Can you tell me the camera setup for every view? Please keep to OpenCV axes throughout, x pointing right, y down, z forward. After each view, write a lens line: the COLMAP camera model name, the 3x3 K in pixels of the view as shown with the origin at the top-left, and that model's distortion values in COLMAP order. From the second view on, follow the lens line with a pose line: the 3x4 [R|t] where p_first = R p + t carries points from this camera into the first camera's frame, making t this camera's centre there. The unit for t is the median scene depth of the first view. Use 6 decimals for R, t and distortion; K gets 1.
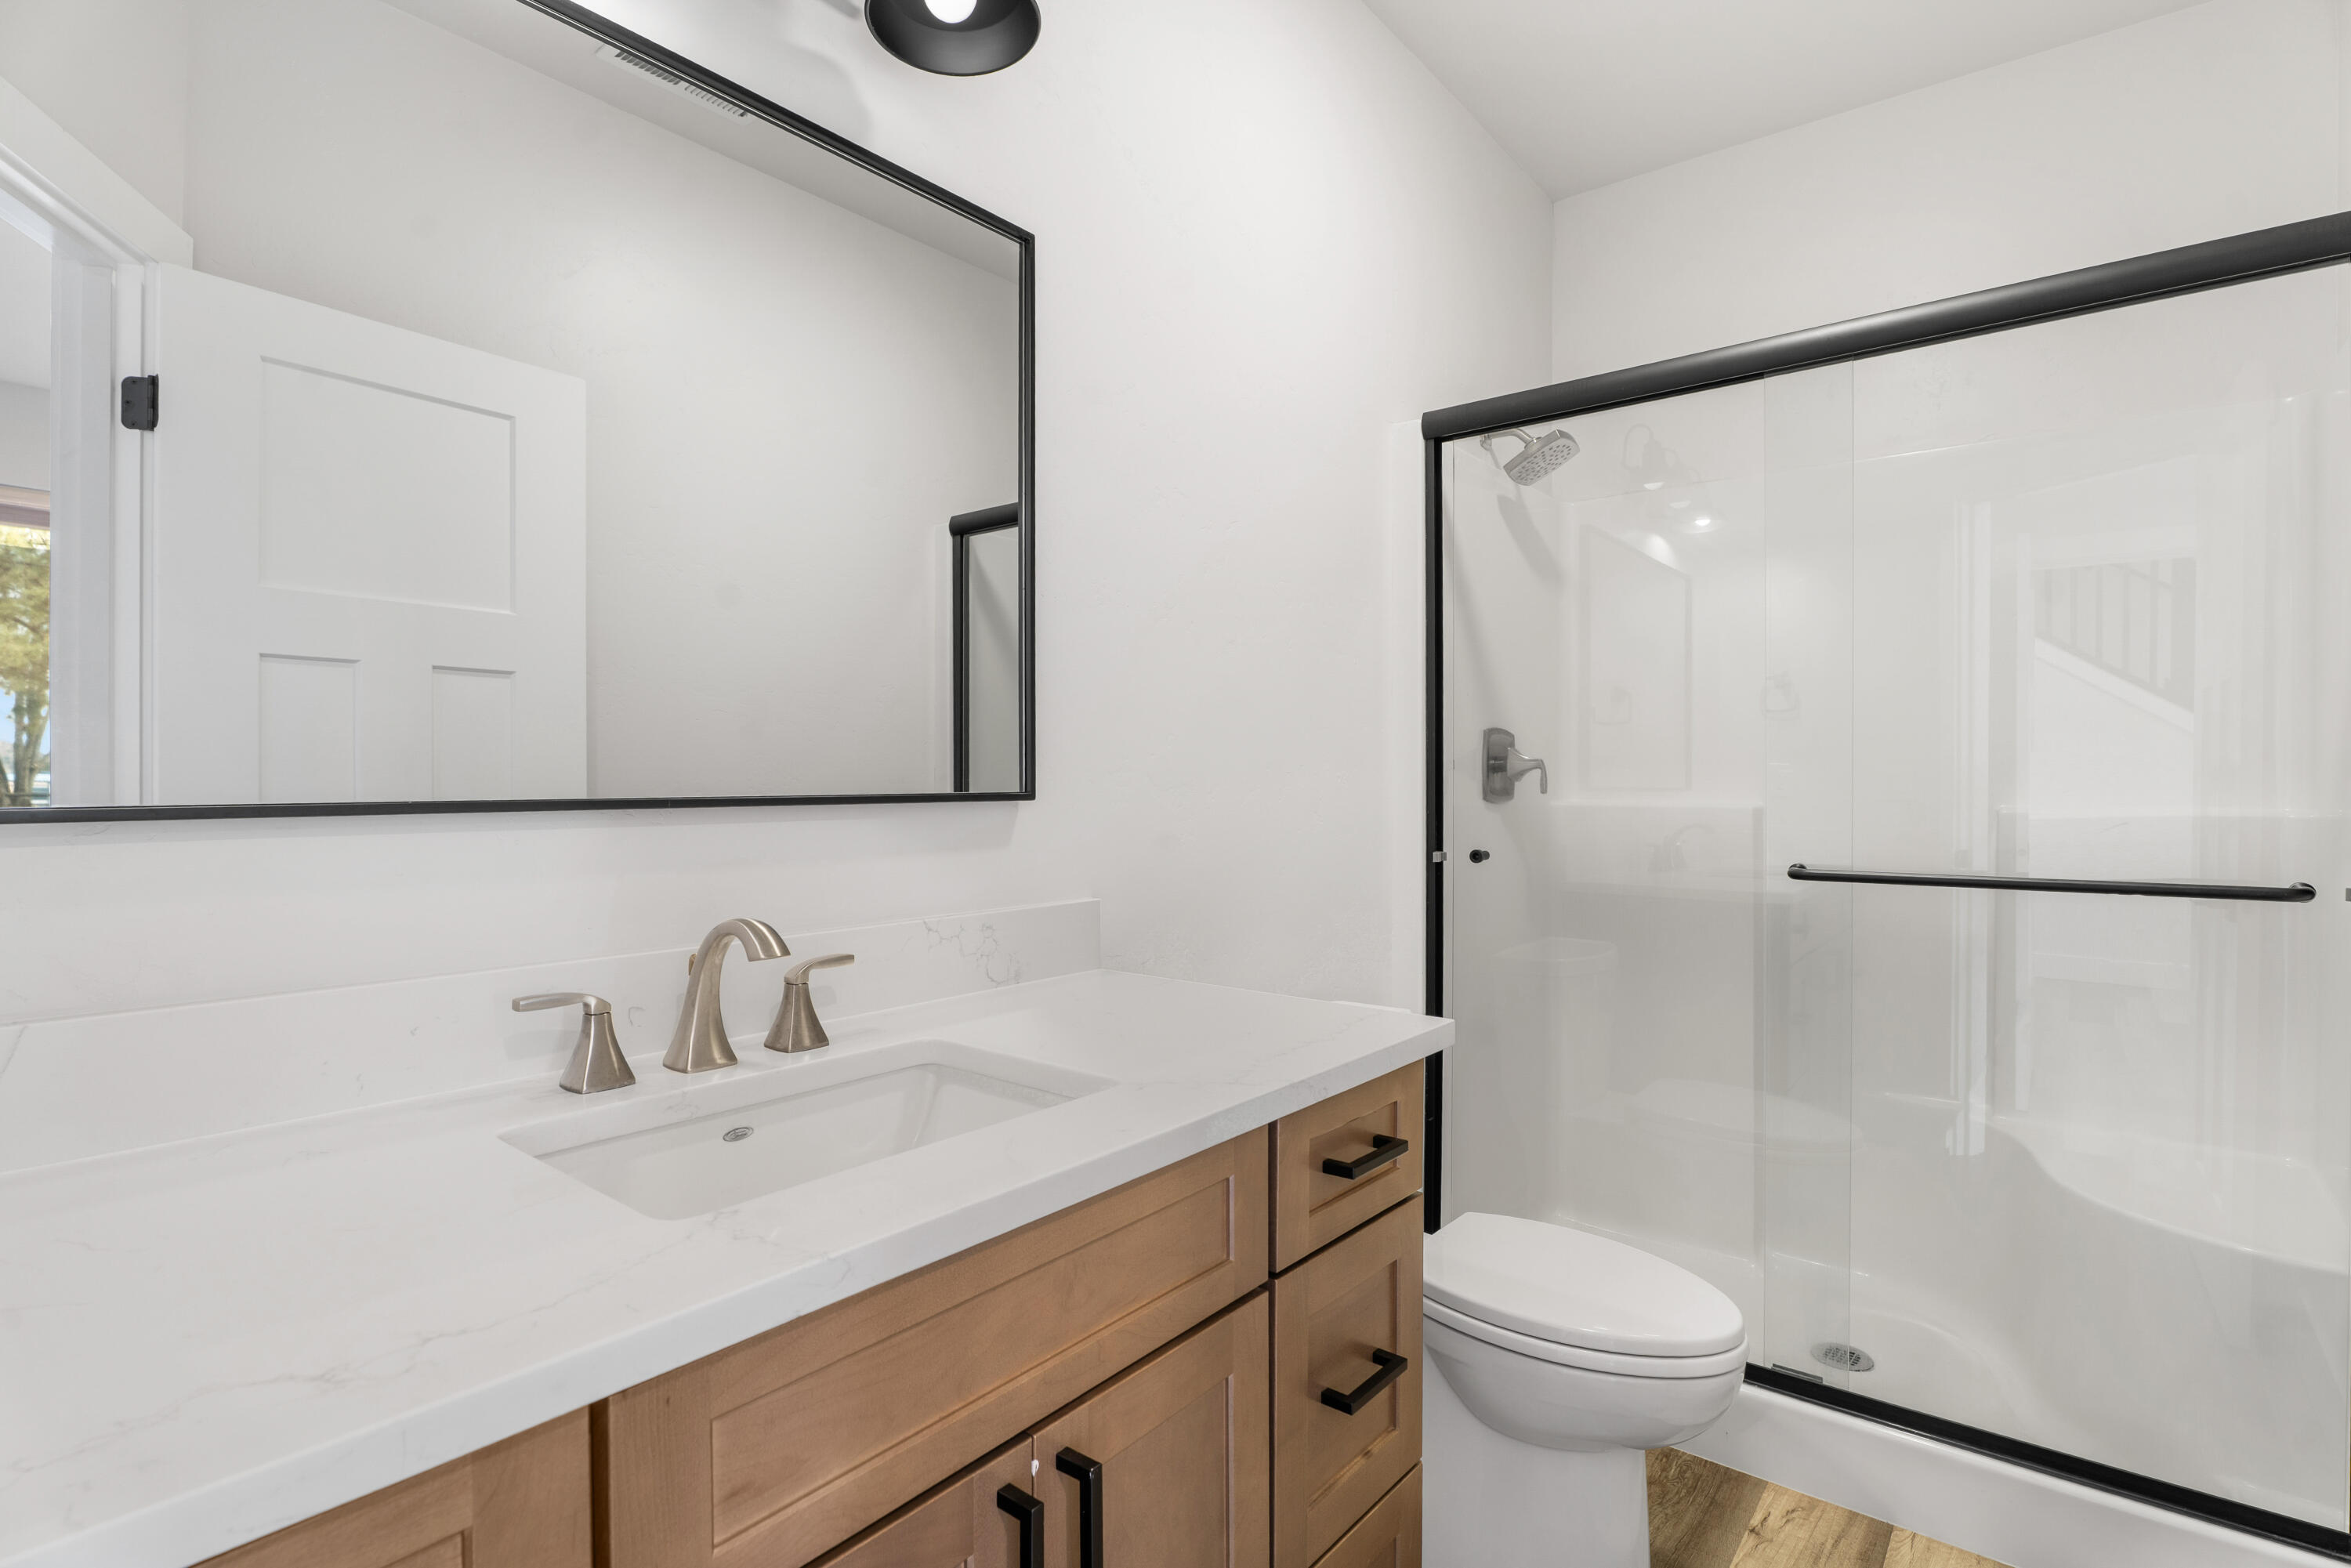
lens RADIAL K [[1114.2, 0, 1175.5], [0, 1114.2, 772.3], [0, 0, 1]] dist [-0.020400, -0.000490]
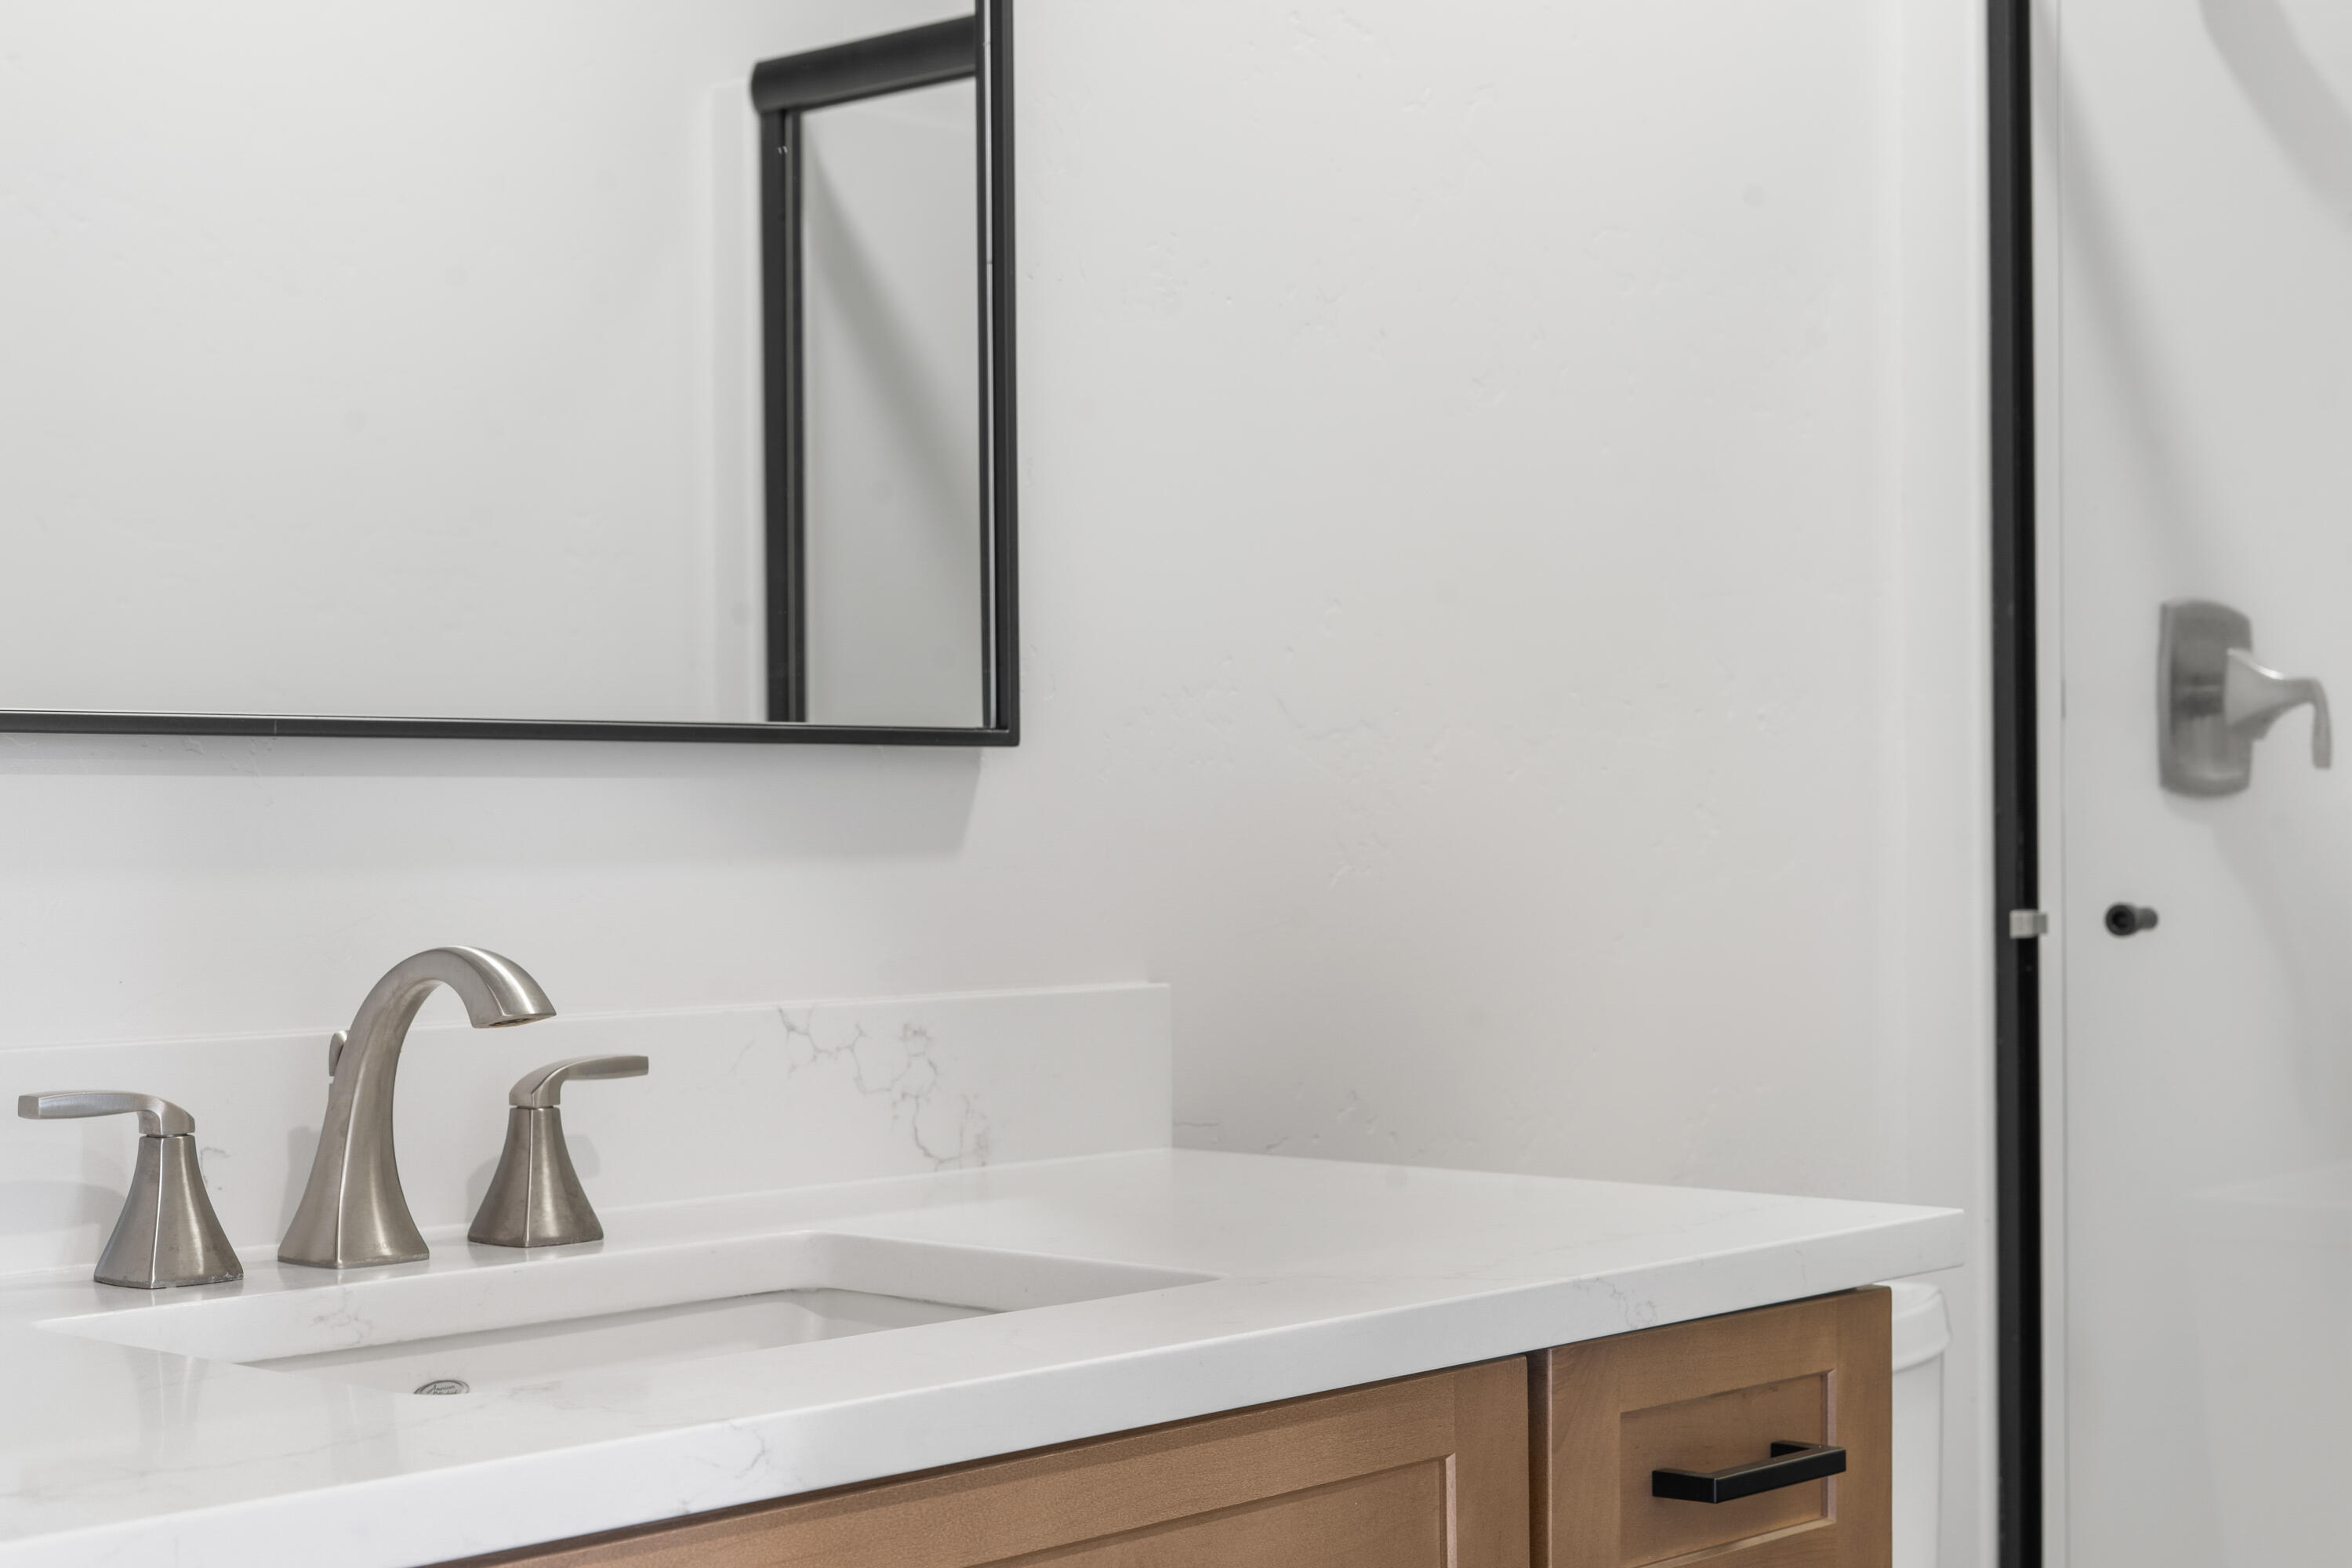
lens RADIAL K [[3507.5, 0, 1181.5], [0, 3507.5, 789.6], [0, 0, 1]] dist [0.033506, 0.000000]
pose [[0.998465, -0.005582, -0.055106, 0.016045], [0.005341, 0.999976, -0.004518, 0.062608], [0.055130, 0.004217, 0.998470, -0.474190]]
